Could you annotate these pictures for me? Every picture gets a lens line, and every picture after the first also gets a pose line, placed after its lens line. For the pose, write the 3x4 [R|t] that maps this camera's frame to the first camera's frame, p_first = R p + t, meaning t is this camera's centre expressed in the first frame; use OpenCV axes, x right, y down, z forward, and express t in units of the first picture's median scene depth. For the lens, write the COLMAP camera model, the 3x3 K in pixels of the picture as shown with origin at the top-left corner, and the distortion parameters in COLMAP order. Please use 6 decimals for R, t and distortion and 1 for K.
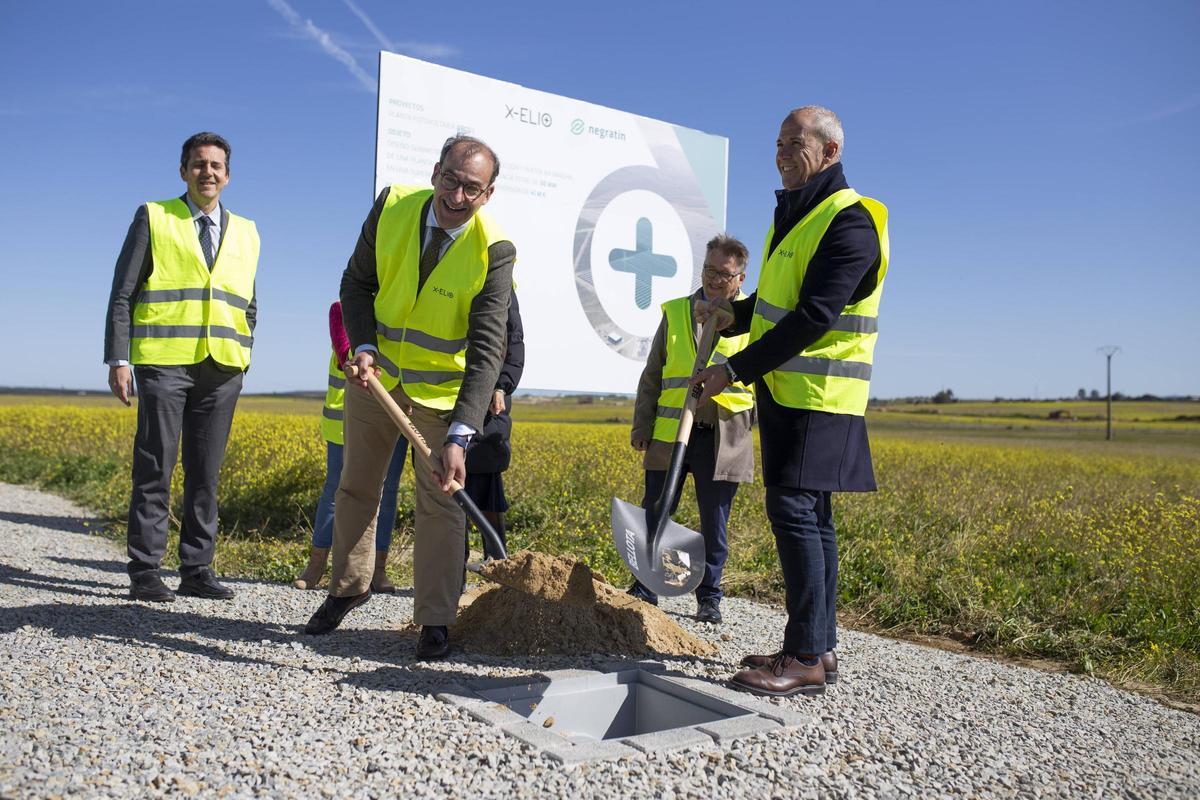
lens RADIAL K [[1155.4, 0, 573.5], [0, 1155.4, 404.5], [0, 0, 1]] dist [-0.059719, 0.083659]
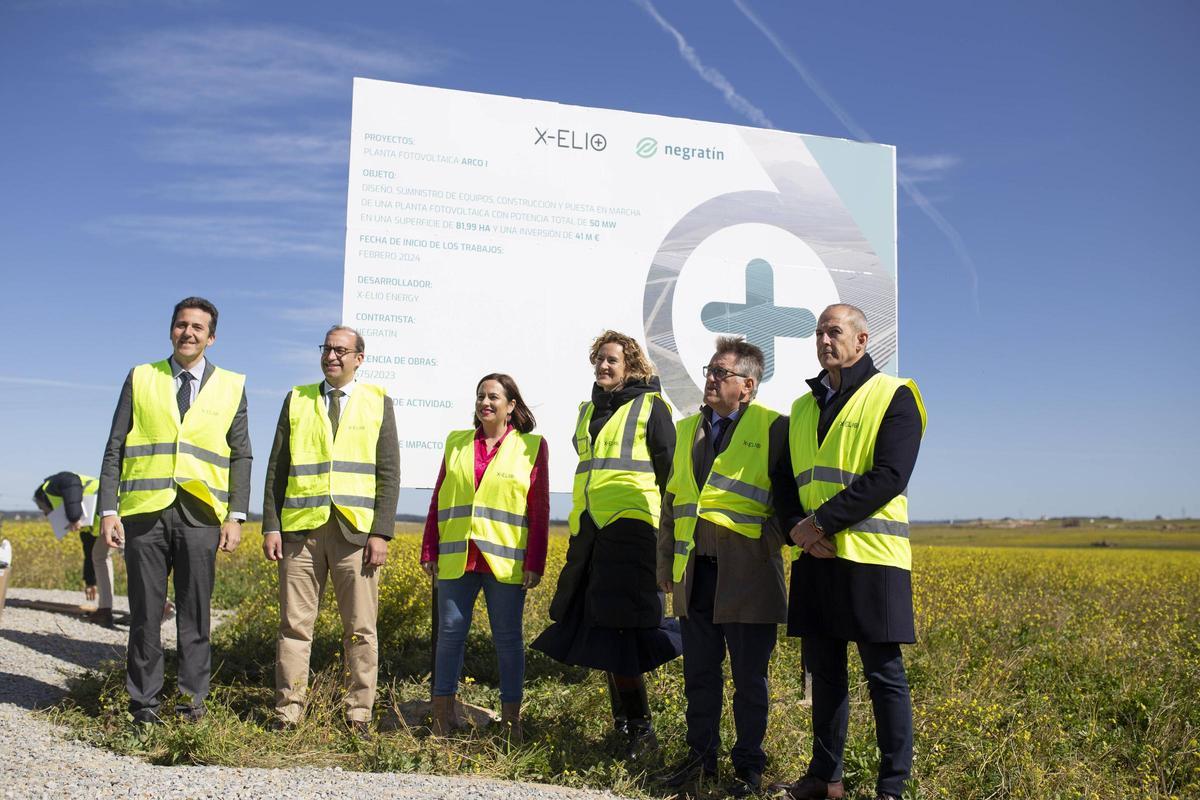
lens RADIAL K [[1155.4, 0, 573.5], [0, 1155.4, 404.5], [0, 0, 1]] dist [-0.059719, 0.083659]
pose [[0.923788, -0.056960, -0.378643, 0.667148], [0.014692, 0.993418, -0.113597, 0.037907], [0.382621, 0.099377, 0.918545, 0.840288]]
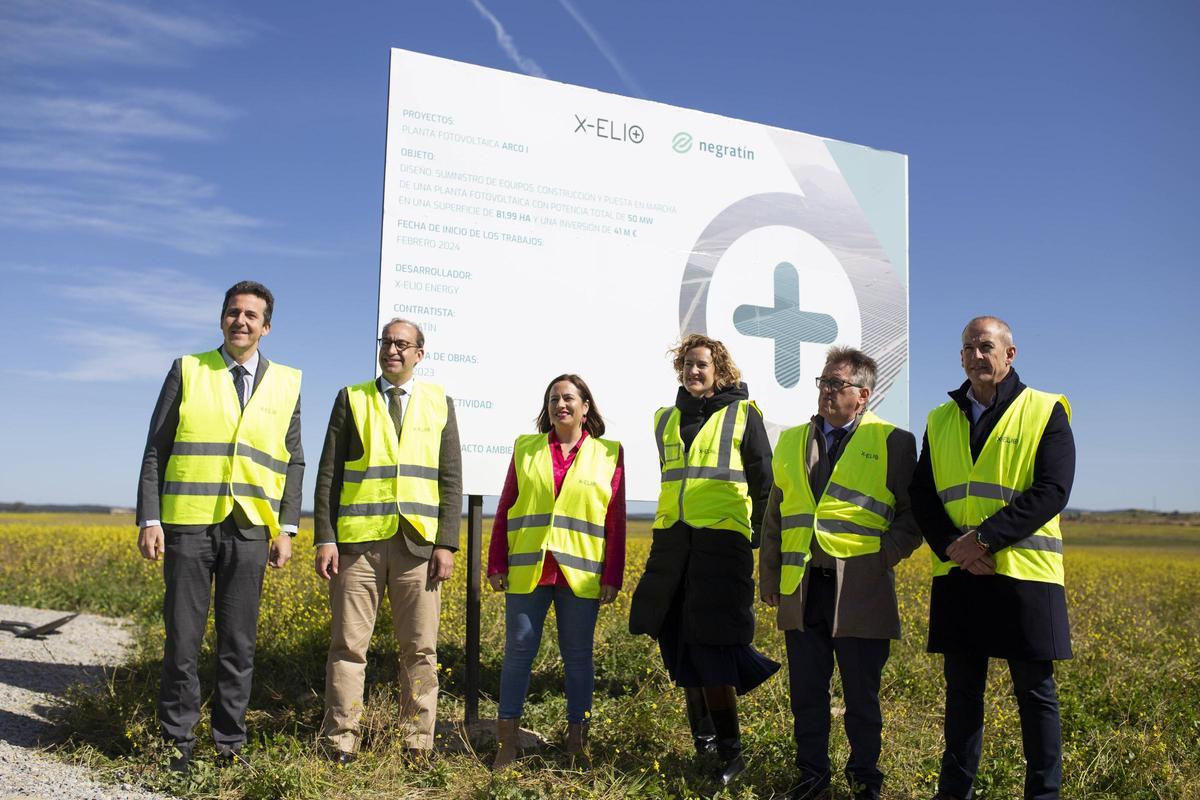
lens RADIAL K [[1164.1, 0, 584.0], [0, 1164.1, 398.9], [0, 0, 1]] dist [-0.031244, -0.003123]
pose [[0.976563, -0.035067, -0.212358, 0.264774], [0.011971, 0.993960, -0.109086, 0.006574], [0.214900, 0.103987, 0.971084, 0.791104]]
